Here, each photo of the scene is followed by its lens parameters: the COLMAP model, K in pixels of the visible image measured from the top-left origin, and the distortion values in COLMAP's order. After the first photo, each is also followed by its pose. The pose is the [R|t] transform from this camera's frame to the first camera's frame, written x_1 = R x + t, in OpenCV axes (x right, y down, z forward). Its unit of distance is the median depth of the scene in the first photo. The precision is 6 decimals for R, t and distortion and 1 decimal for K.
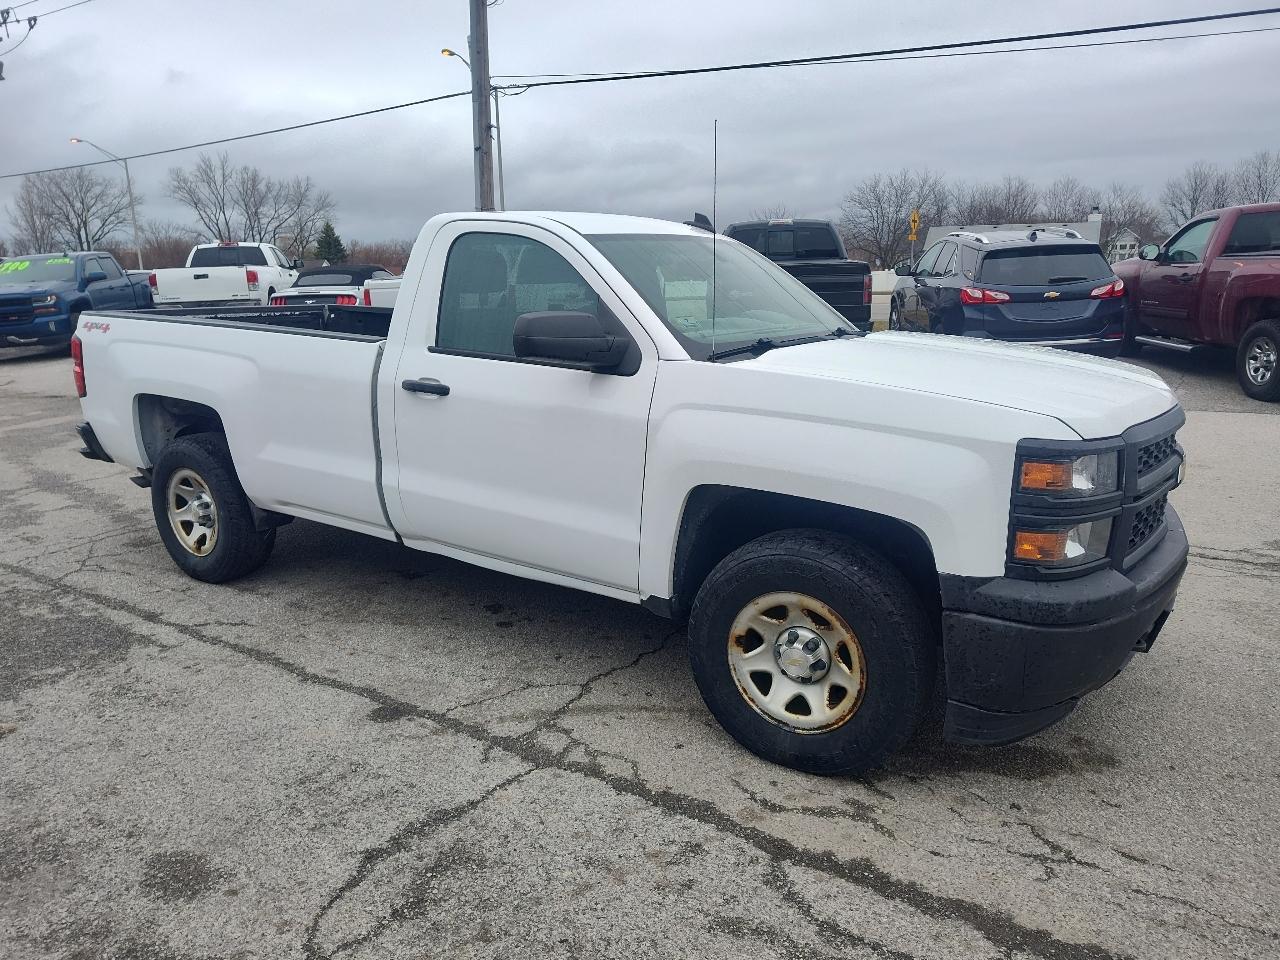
lens RADIAL K [[880.7, 0, 609.3], [0, 880.7, 482.6], [0, 0, 1]] dist [0.079629, -0.083757]
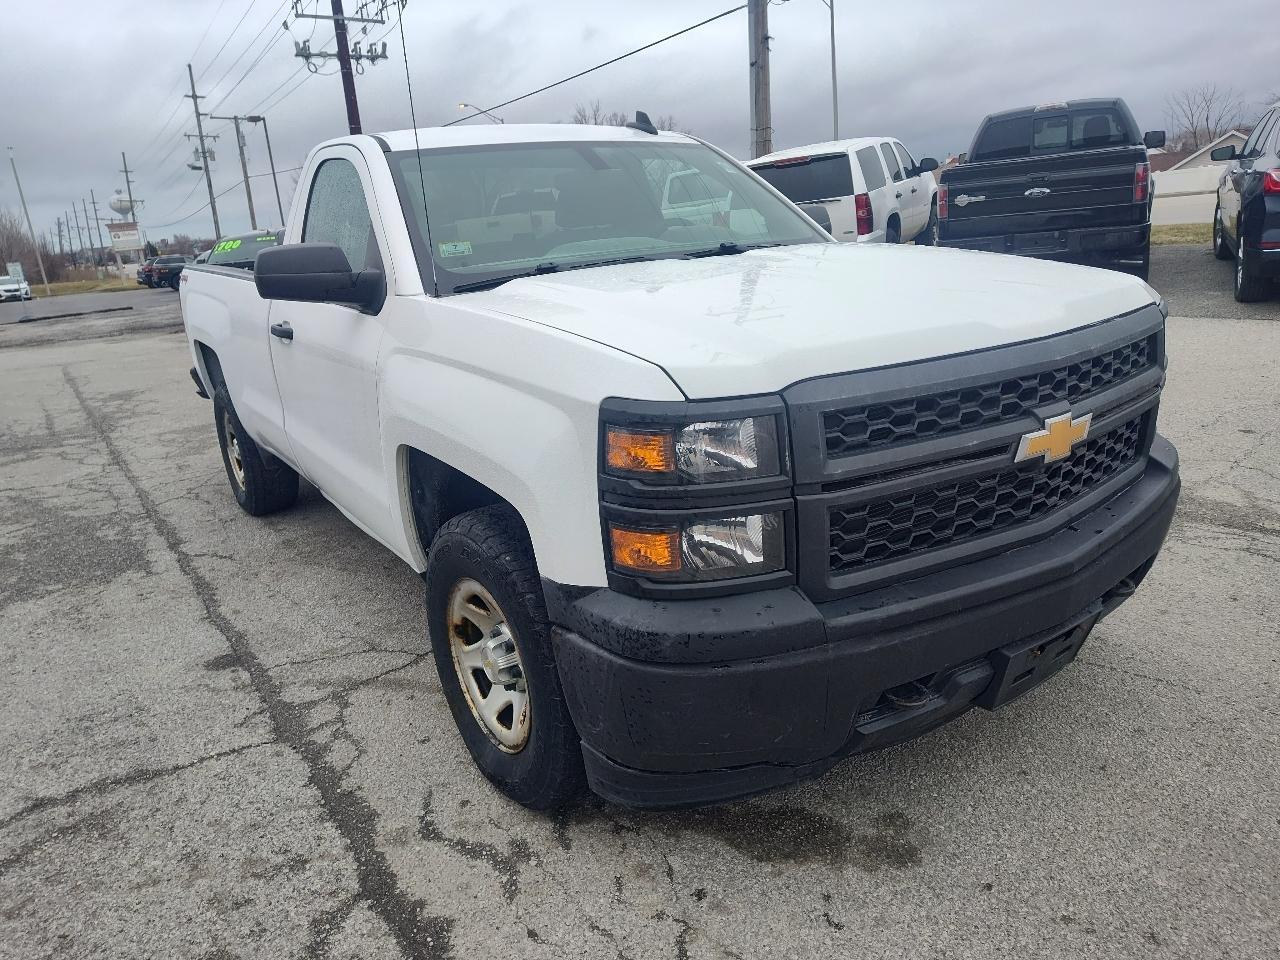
lens RADIAL K [[880.7, 0, 609.3], [0, 880.7, 482.6], [0, 0, 1]] dist [0.079629, -0.083757]
pose [[0.921716, 0.044699, -0.385282, 0.631565], [-0.016337, 0.996930, 0.076578, -0.030412], [0.387522, -0.064289, 0.919616, 0.305962]]
